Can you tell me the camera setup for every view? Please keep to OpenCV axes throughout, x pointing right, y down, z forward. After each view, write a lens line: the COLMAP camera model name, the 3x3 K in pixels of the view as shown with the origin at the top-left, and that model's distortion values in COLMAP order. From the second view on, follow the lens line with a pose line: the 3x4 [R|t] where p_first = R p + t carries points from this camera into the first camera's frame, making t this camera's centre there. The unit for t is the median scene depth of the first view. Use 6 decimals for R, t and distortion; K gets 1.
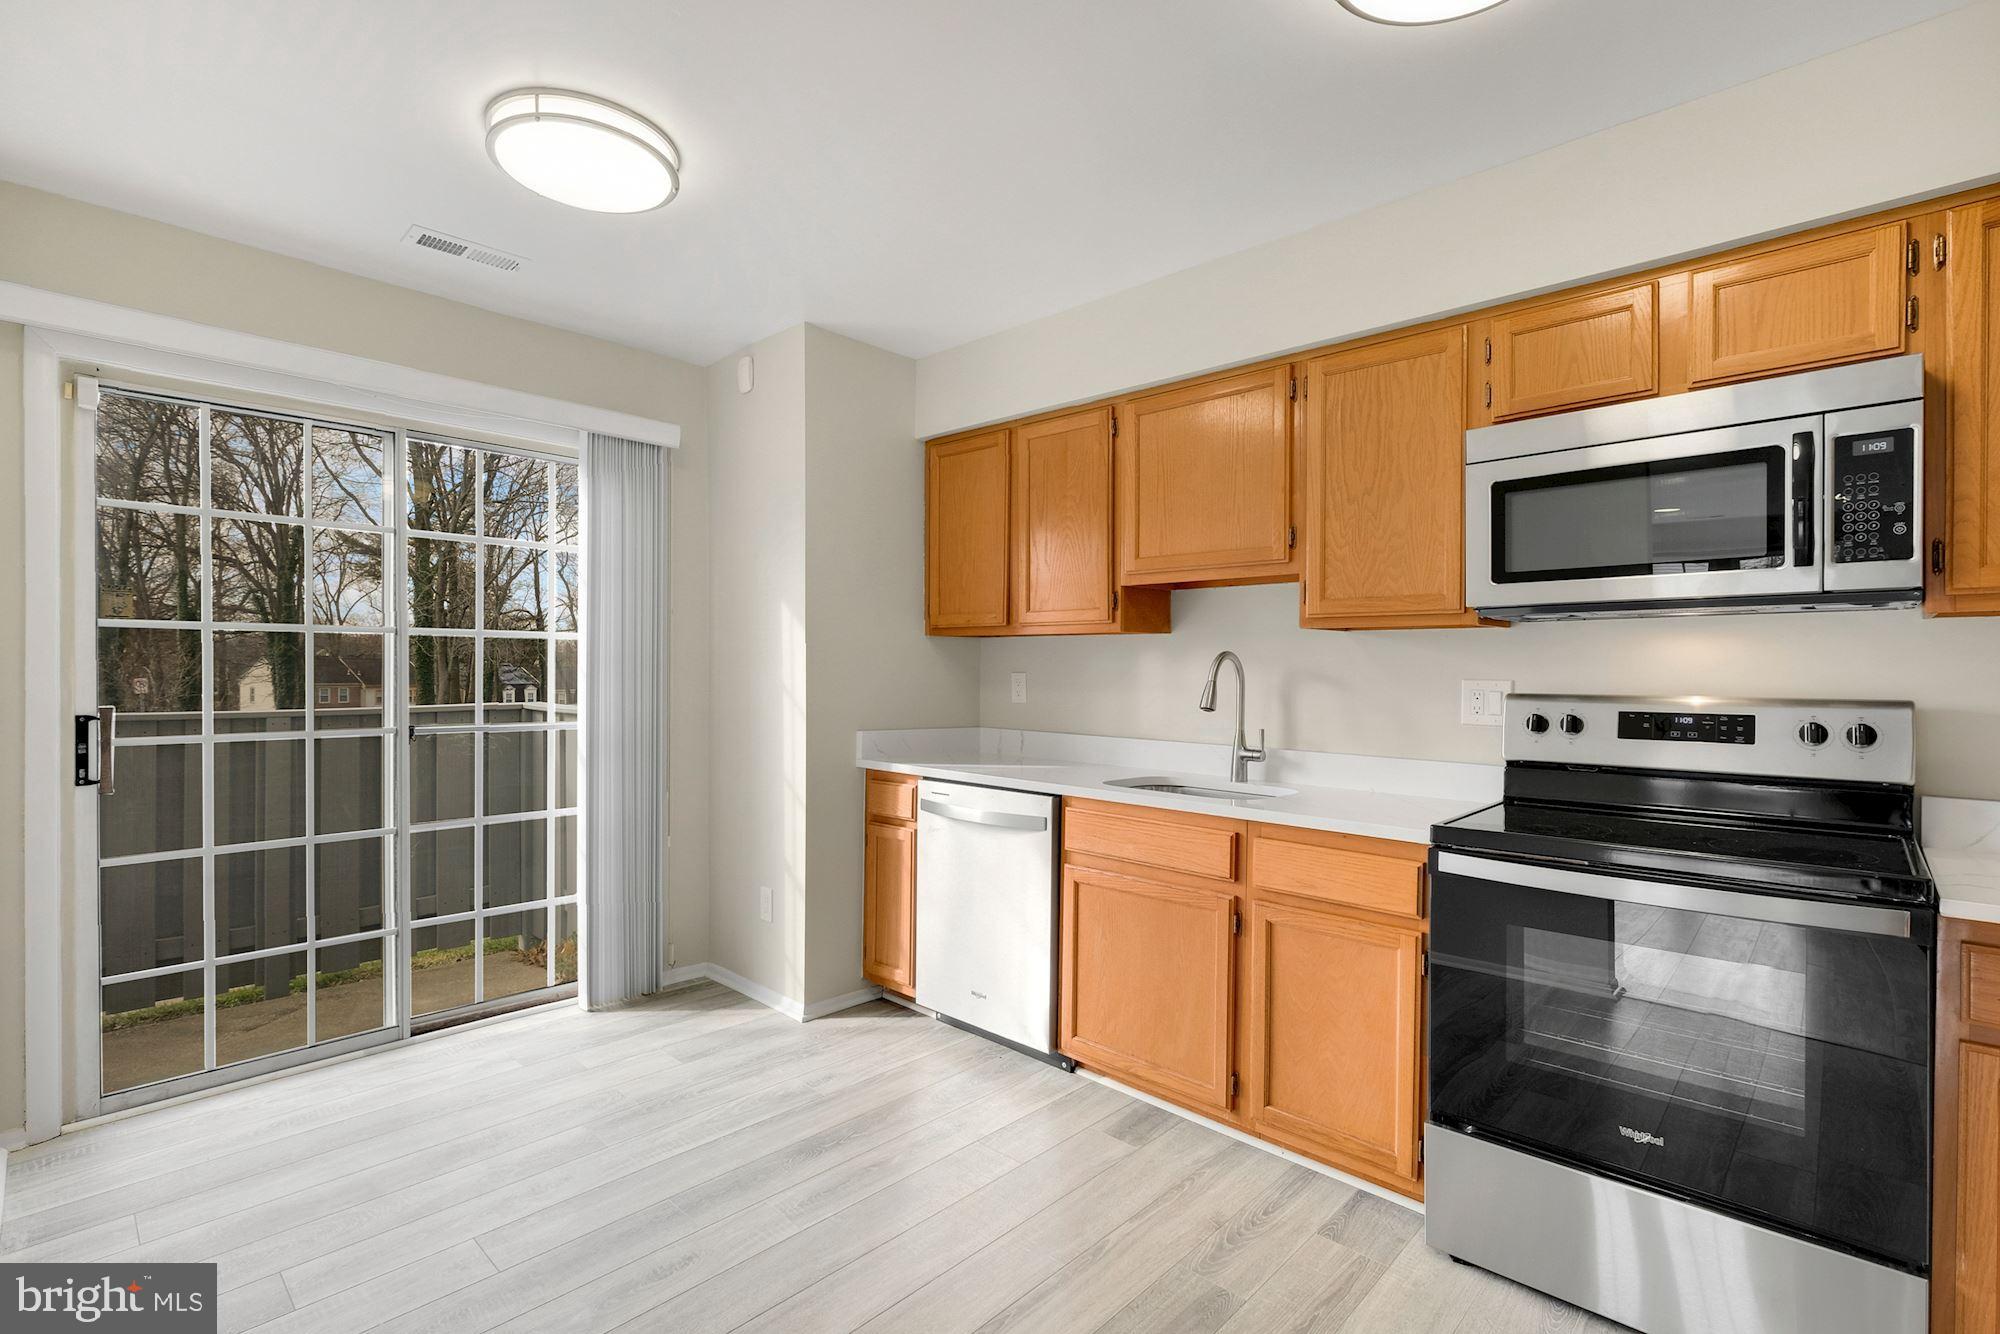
lens RADIAL K [[897.4, 0, 1000.0], [0, 897.4, 667.0], [0, 0, 1]] dist [-0.001346, -0.000245]
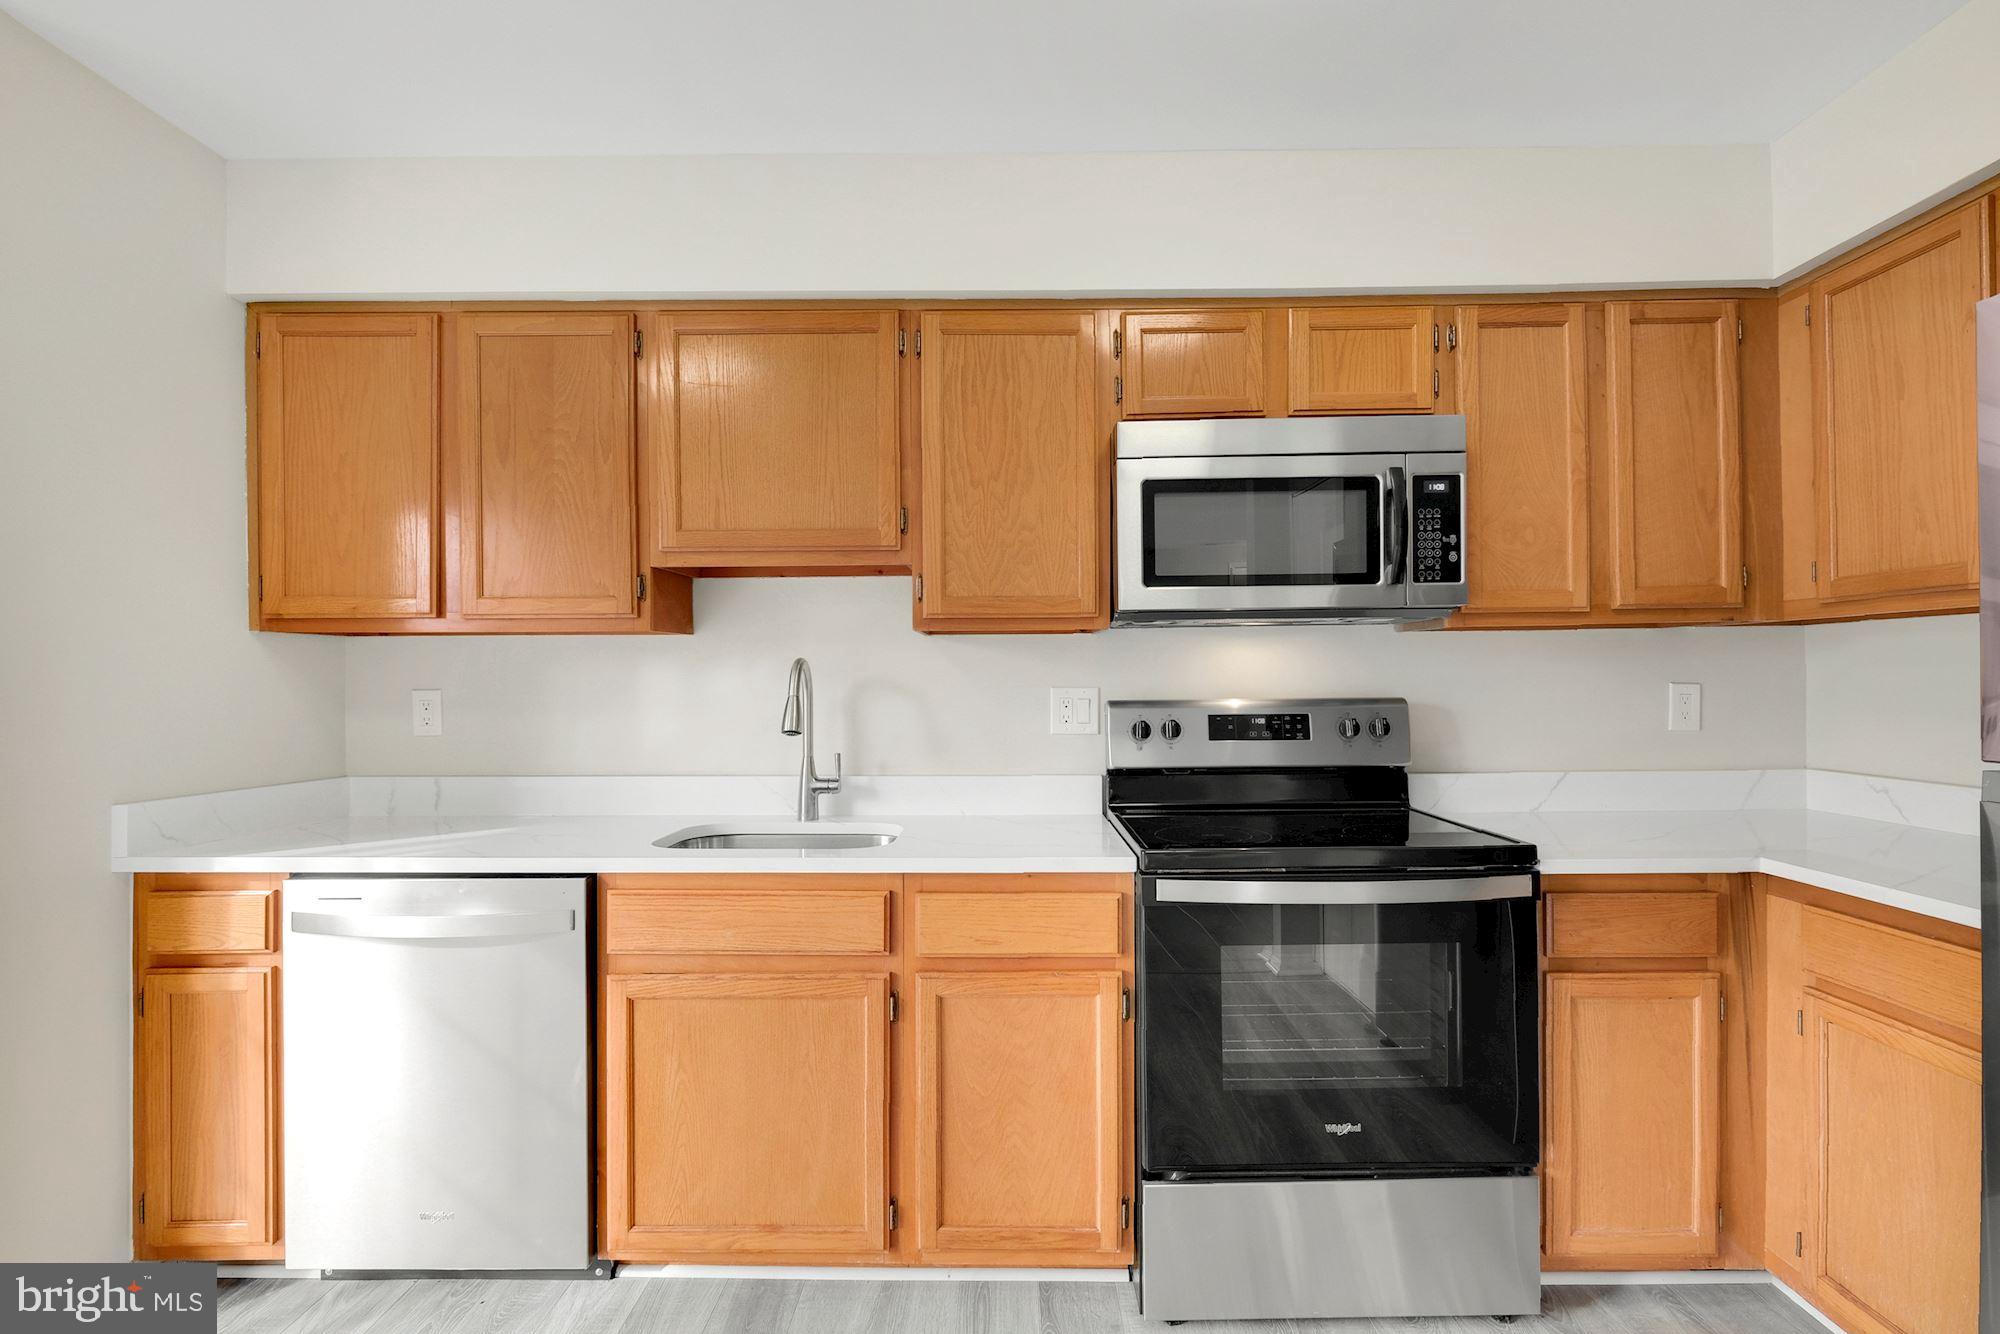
lens RADIAL K [[919.9, 0, 996.0], [0, 919.9, 672.1], [0, 0, 1]] dist [-0.001099, -0.000556]
pose [[0.737261, -0.009776, 0.675537, -0.197415], [0.011664, 0.999930, 0.001742, -0.005015], [-0.675507, 0.006595, 0.737324, 0.334105]]
